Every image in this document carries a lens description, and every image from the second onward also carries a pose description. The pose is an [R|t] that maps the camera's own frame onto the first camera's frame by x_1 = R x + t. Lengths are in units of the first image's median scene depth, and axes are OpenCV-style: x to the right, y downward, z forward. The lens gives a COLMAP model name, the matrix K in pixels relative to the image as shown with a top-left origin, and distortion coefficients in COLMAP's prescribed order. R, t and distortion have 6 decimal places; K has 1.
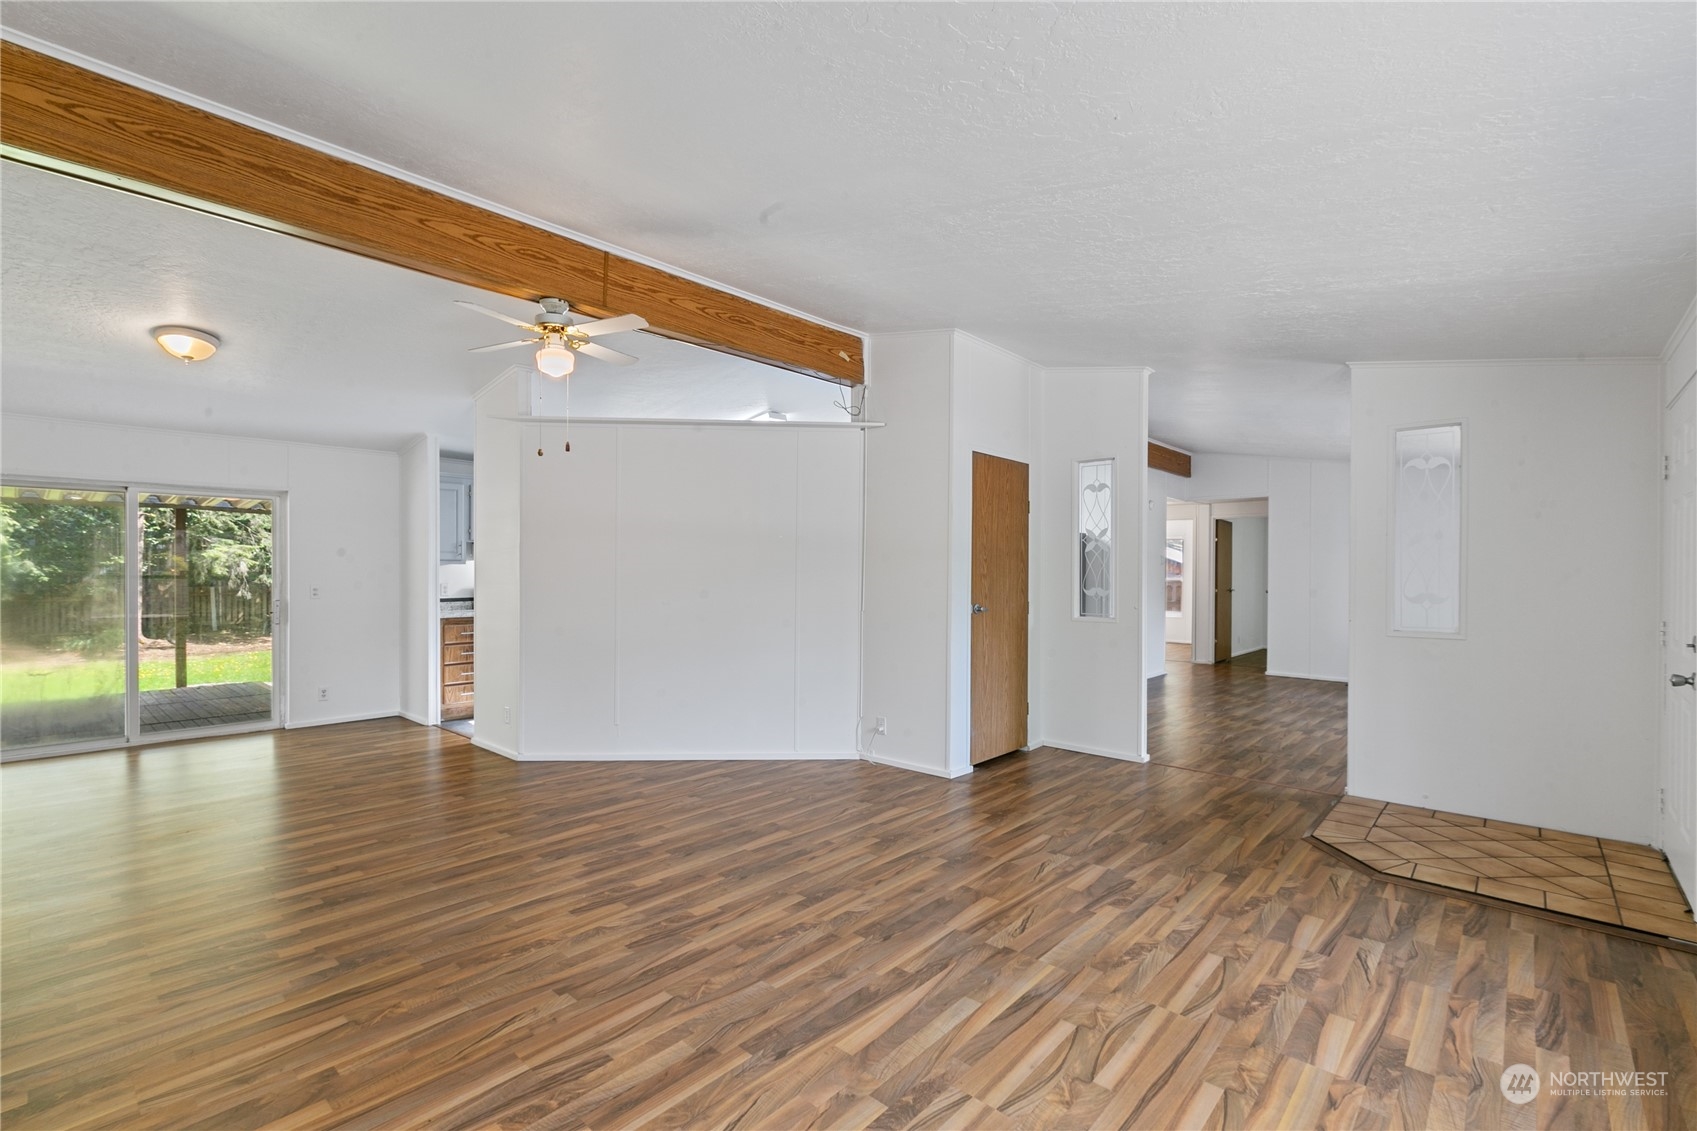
lens RADIAL K [[756.8, 0, 844.8], [0, 756.8, 567.2], [0, 0, 1]] dist [-0.002155, -0.000653]
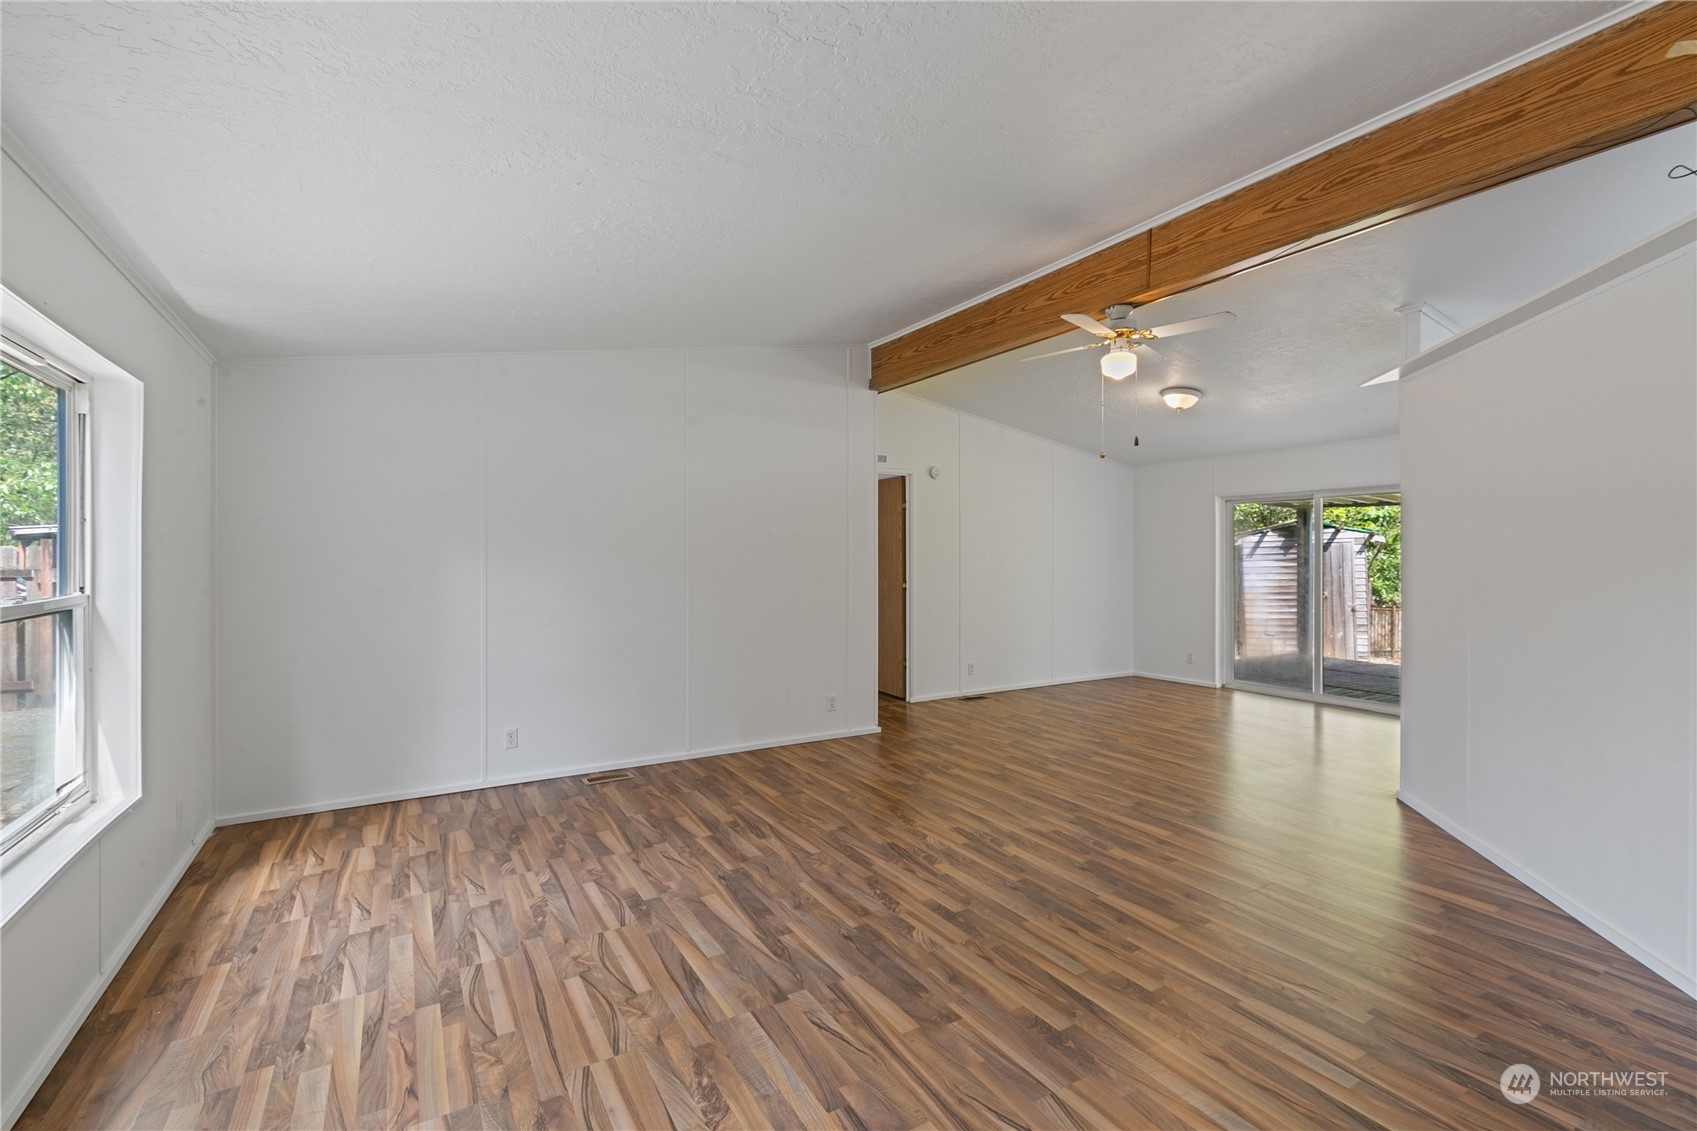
lens RADIAL K [[761.9, 0, 843.2], [0, 761.9, 553.4], [0, 0, 1]] dist [0.000313, 0.000360]
pose [[-0.302946, -0.005949, -0.952989, 0.942378], [0.003837, 0.999965, -0.007463, -0.004132], [0.953000, -0.005918, -0.302913, 1.213076]]
